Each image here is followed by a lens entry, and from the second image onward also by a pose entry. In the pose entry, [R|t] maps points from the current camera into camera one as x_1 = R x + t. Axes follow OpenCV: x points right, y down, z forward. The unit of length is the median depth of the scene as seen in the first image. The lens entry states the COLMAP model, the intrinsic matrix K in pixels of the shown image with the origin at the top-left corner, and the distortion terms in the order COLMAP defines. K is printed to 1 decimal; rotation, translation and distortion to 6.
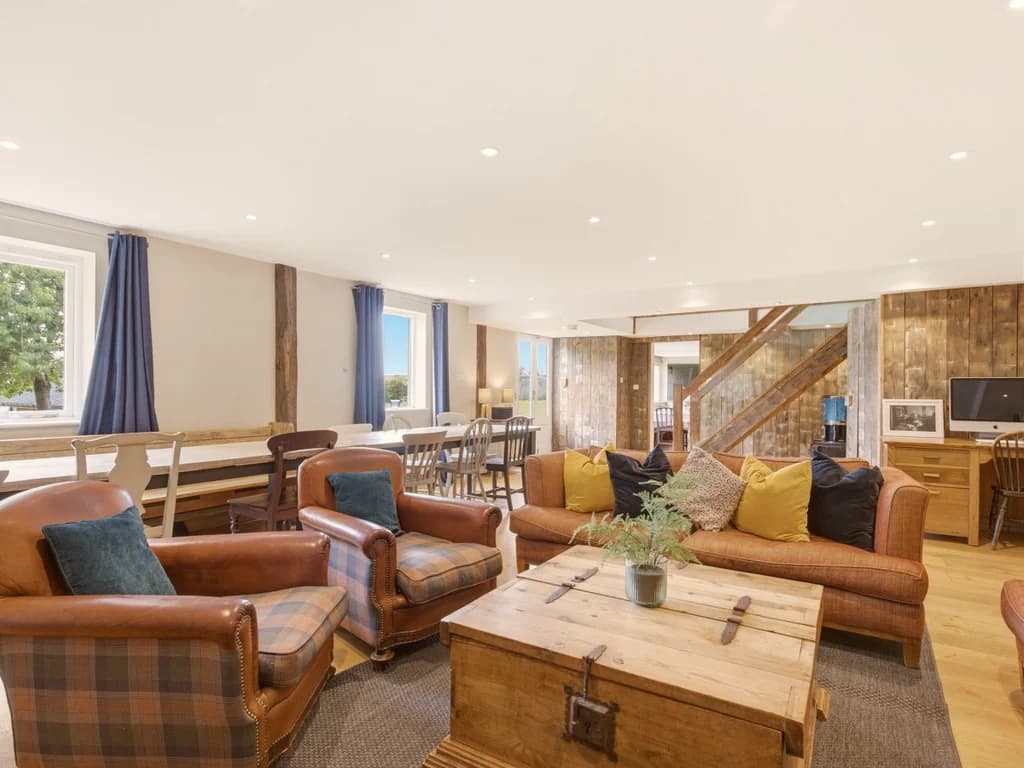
lens RADIAL K [[544.1, 0, 521.2], [0, 544.1, 390.1], [0, 0, 1]] dist [-0.002808, -0.000943]
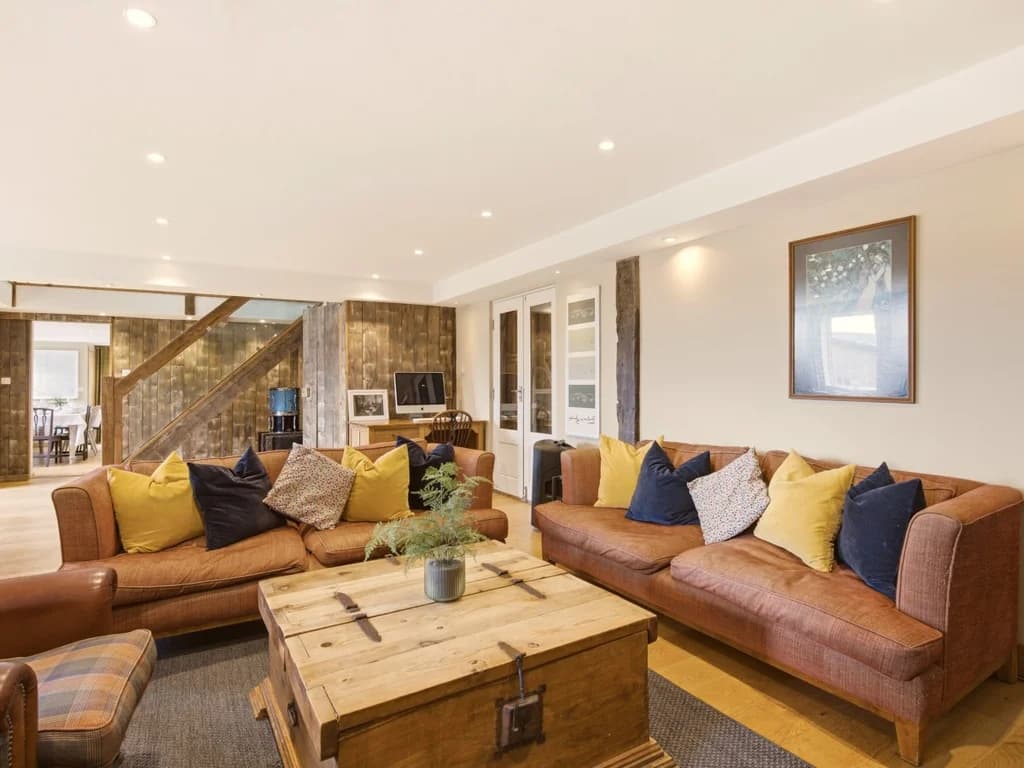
lens RADIAL K [[544.1, 0, 511.5], [0, 544.1, 378.0], [0, 0, 1]] dist [-0.002808, -0.000943]
pose [[0.458585, 0.000210, 0.888651, -0.216778], [0.008593, 0.999952, -0.004671, -0.000859], [-0.888609, 0.009778, 0.458561, 0.160857]]
